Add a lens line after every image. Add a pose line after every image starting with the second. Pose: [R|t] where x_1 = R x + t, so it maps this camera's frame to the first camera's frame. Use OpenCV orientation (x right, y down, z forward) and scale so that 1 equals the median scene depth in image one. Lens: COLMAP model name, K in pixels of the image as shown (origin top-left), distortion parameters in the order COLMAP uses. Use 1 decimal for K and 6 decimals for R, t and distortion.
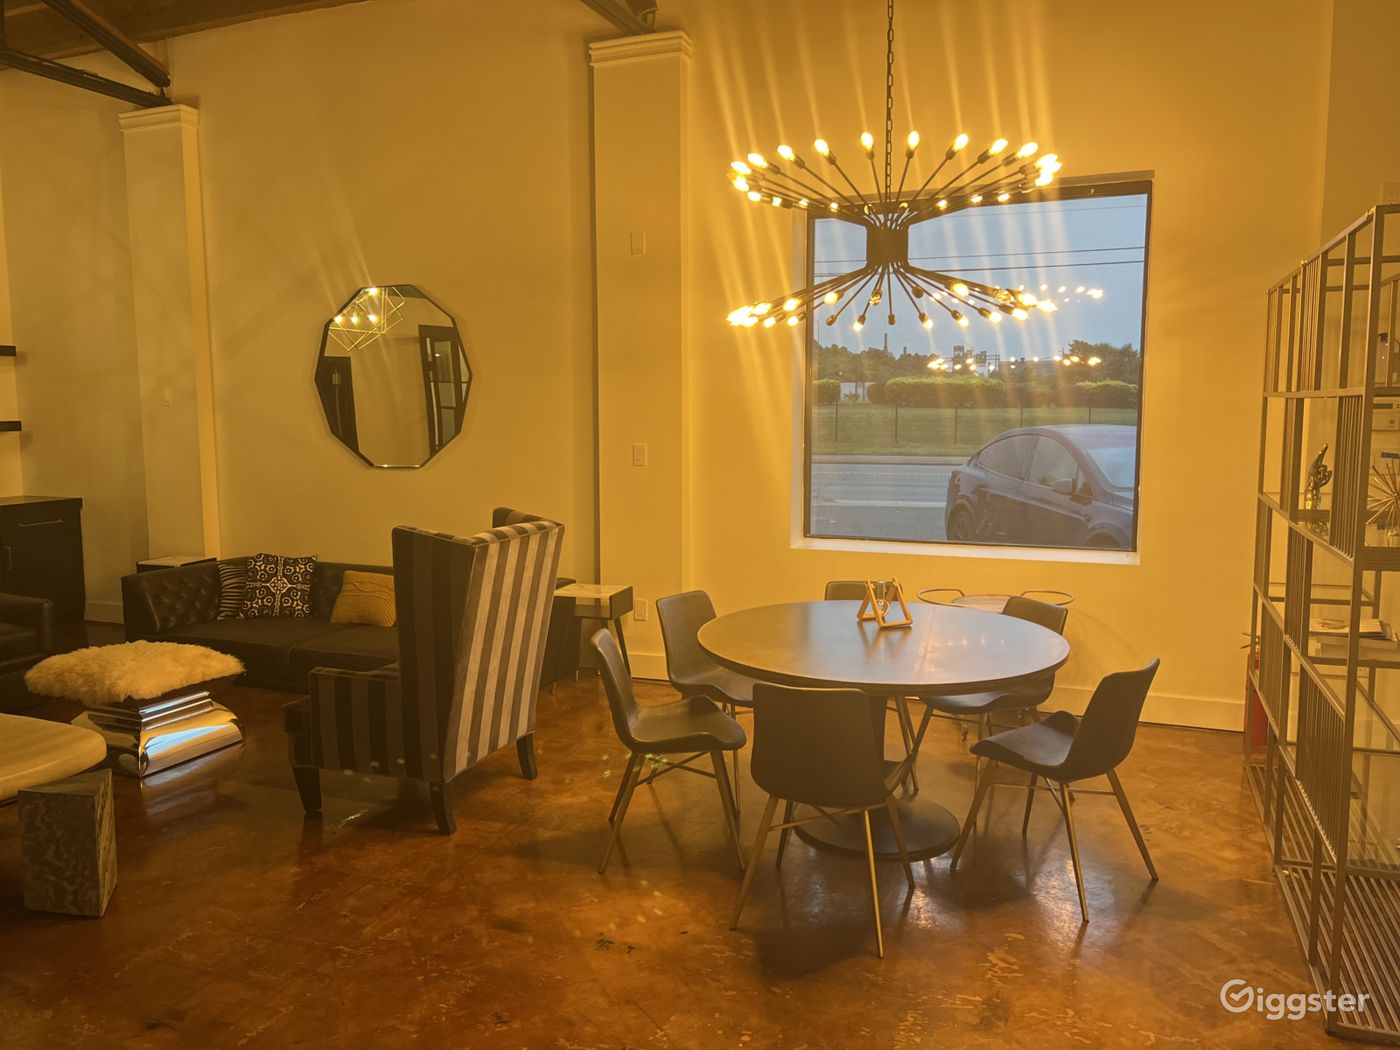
lens RADIAL K [[1051.3, 0, 700.1], [0, 1051.3, 532.7], [0, 0, 1]] dist [0.068140, -0.088080]
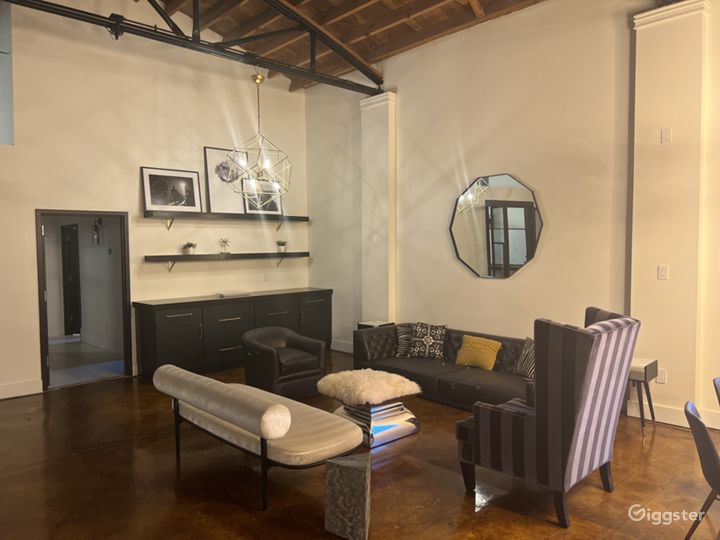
lens RADIAL K [[540.7, 0, 360.1], [0, 540.7, 274.0], [0, 0, 1]] dist [0.068140, -0.088080]
pose [[0.904018, 0.015804, -0.427203, -0.118746], [-0.042772, 0.997646, -0.053604, -0.011418], [0.425350, 0.066731, 0.902565, 0.108034]]
